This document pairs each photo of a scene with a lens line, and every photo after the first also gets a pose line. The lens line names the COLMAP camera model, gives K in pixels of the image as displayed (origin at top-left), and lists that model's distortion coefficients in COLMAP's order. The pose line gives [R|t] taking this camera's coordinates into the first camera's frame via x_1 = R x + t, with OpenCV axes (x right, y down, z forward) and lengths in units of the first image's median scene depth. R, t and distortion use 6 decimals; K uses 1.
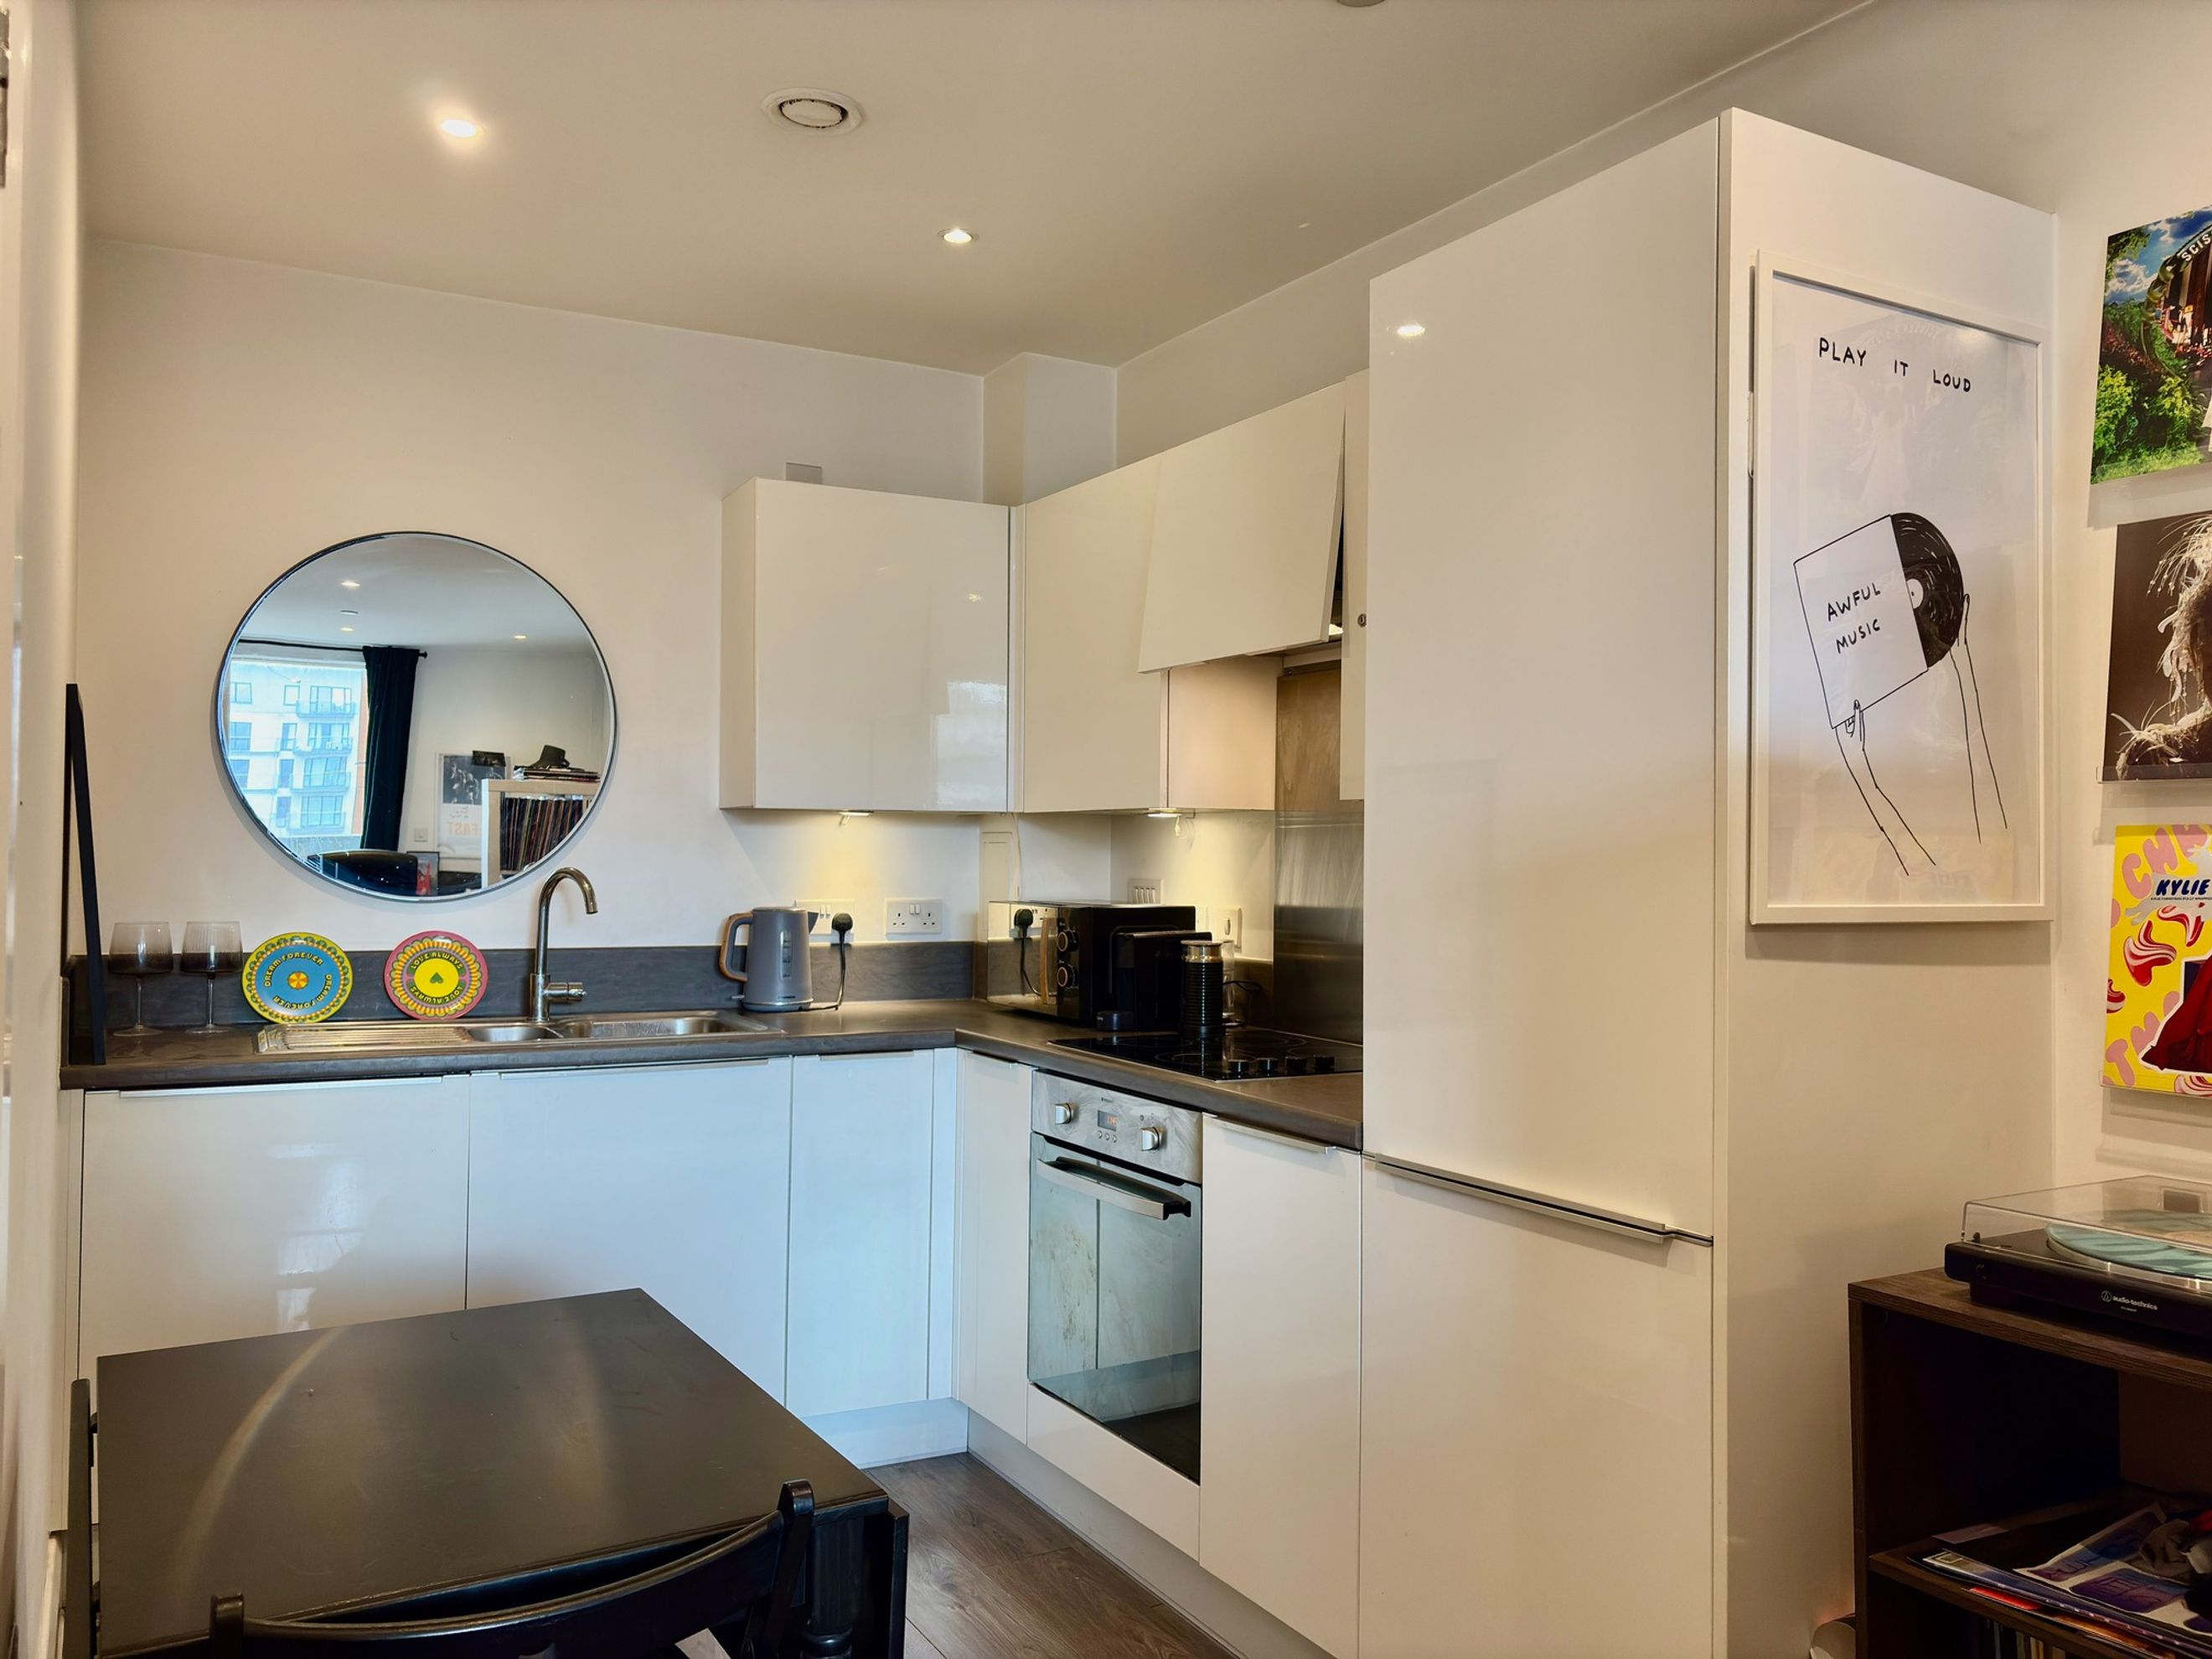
lens RADIAL K [[1678.2, 0, 1089.6], [0, 1678.2, 833.0], [0, 0, 1]] dist [0.028425, -0.004218]
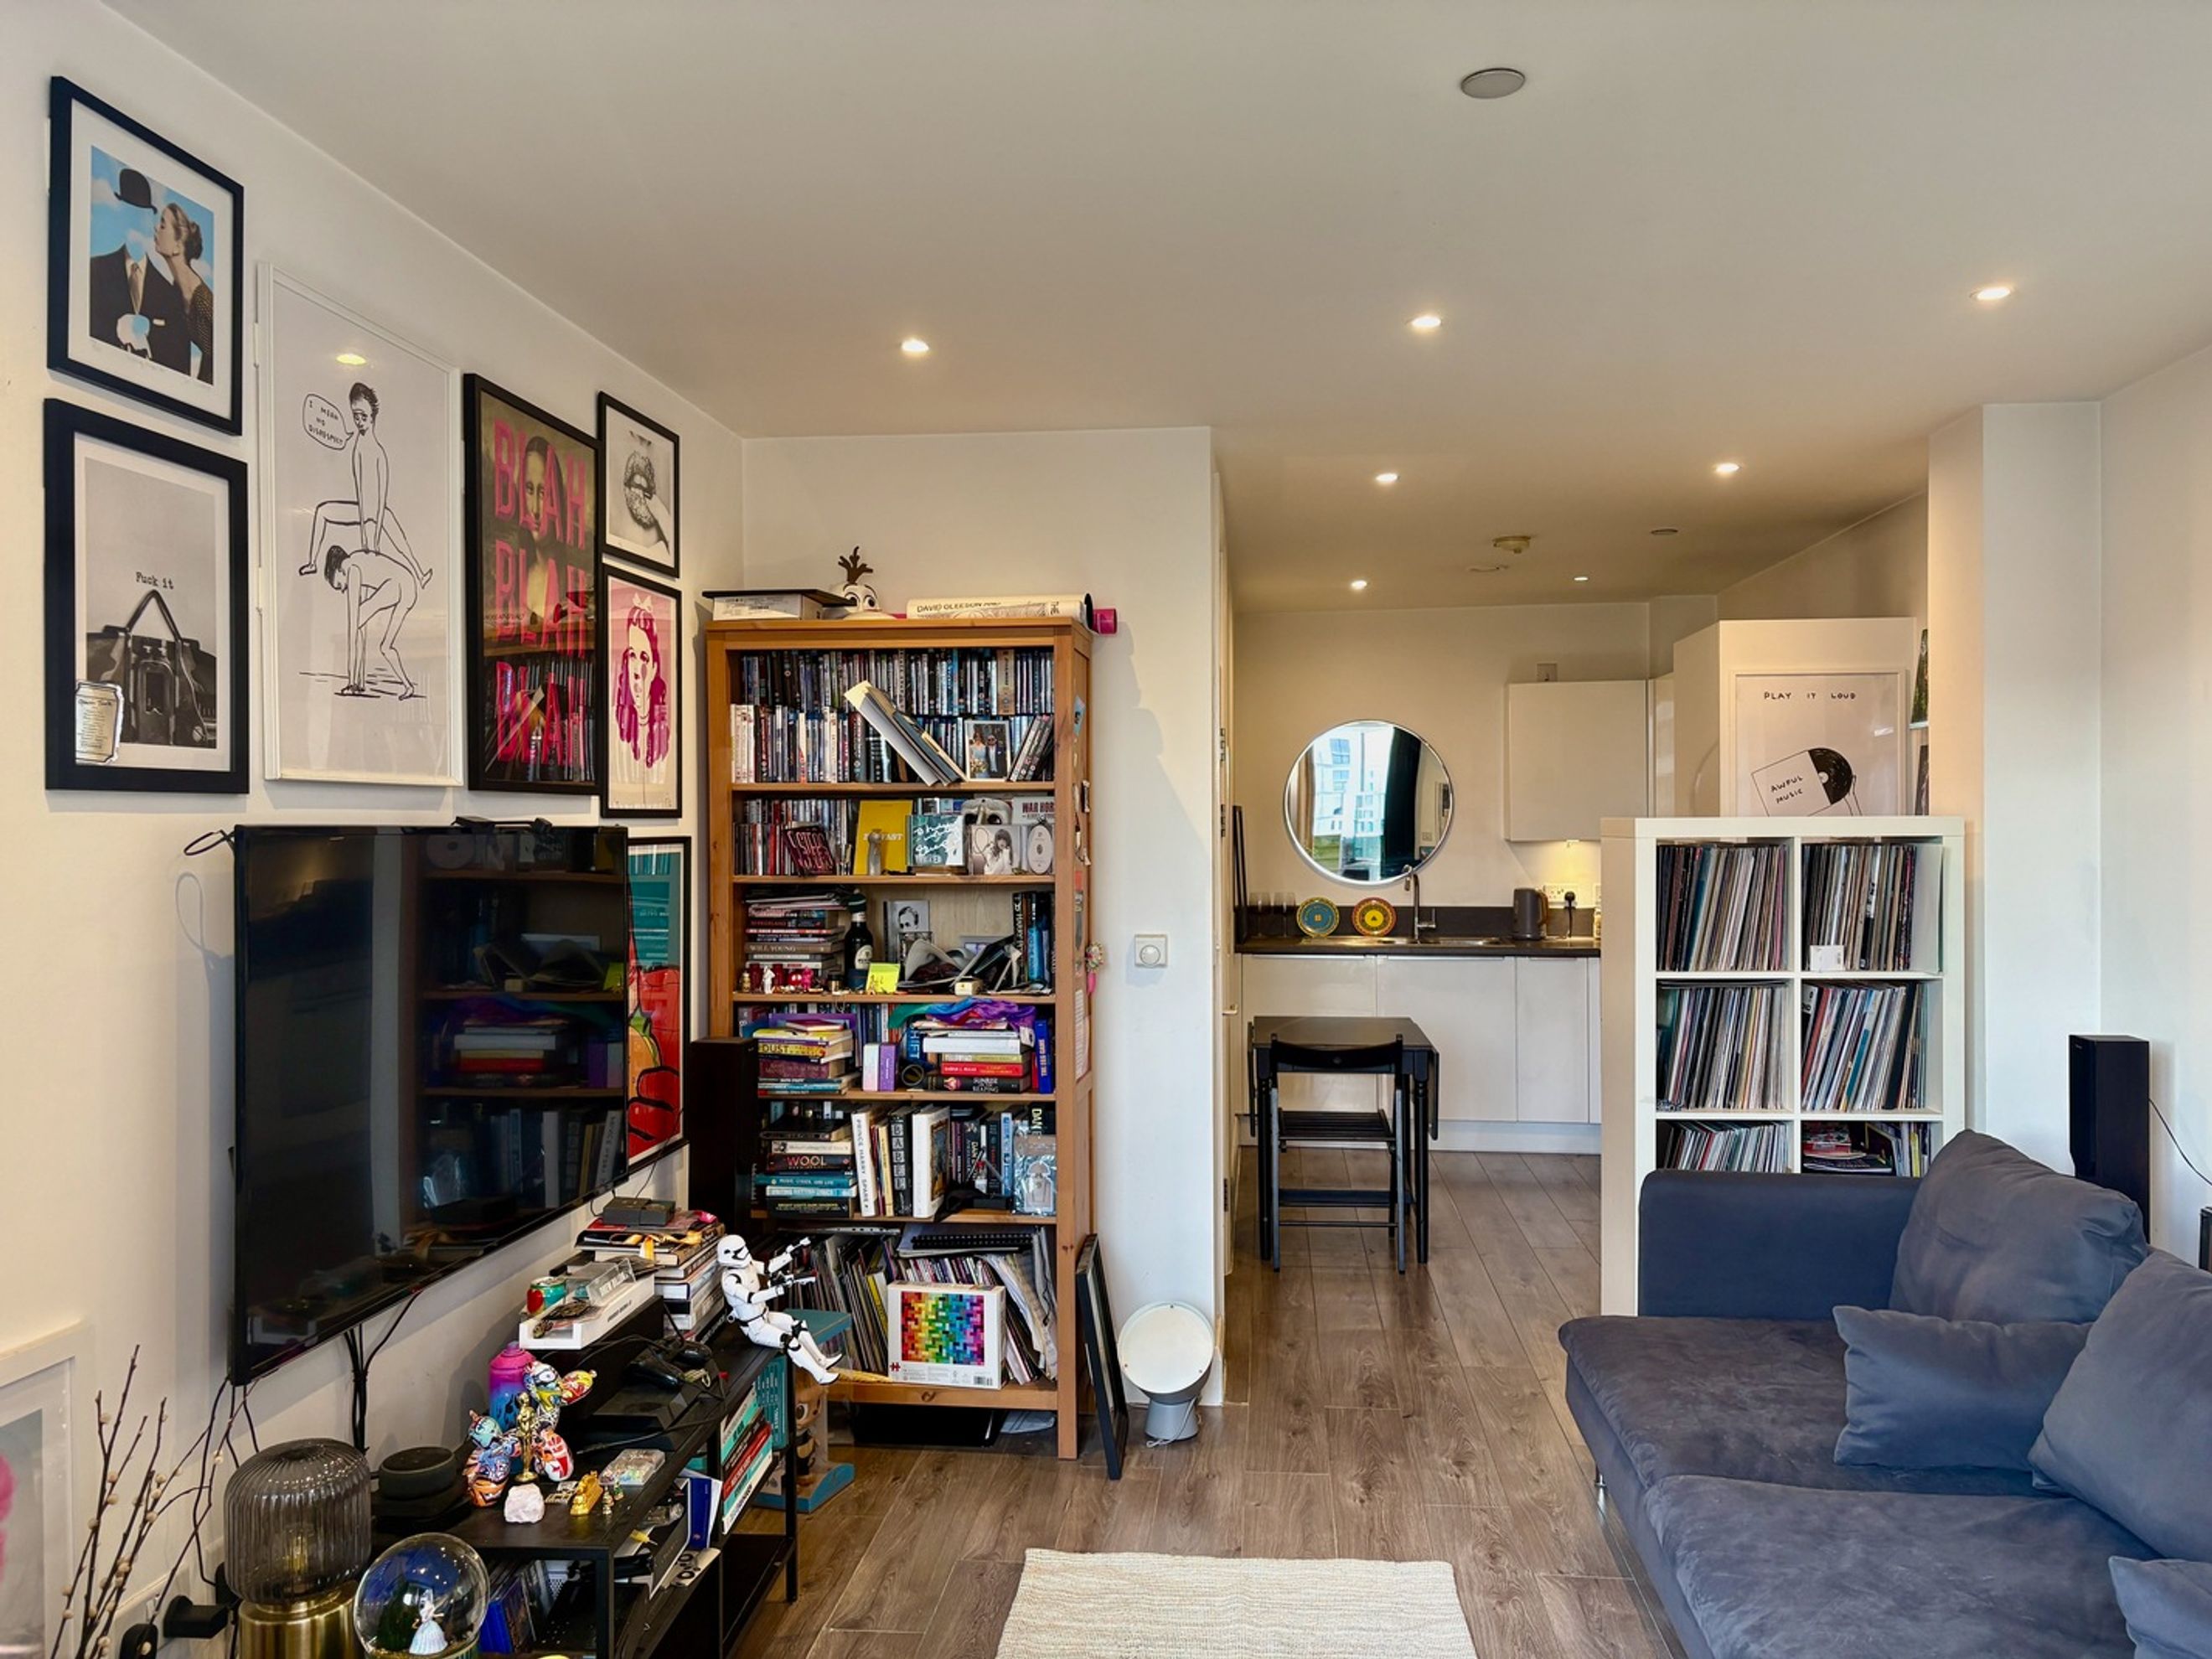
lens RADIAL K [[1629.9, 0, 1030.4], [0, 1629.9, 830.5], [0, 0, 1]] dist [0.029587, -0.061321]
pose [[0.788806, -0.014578, -0.614470, 0.591259], [0.022089, 0.999745, 0.004638, -0.051895], [0.614246, -0.017231, 0.788927, -0.999899]]
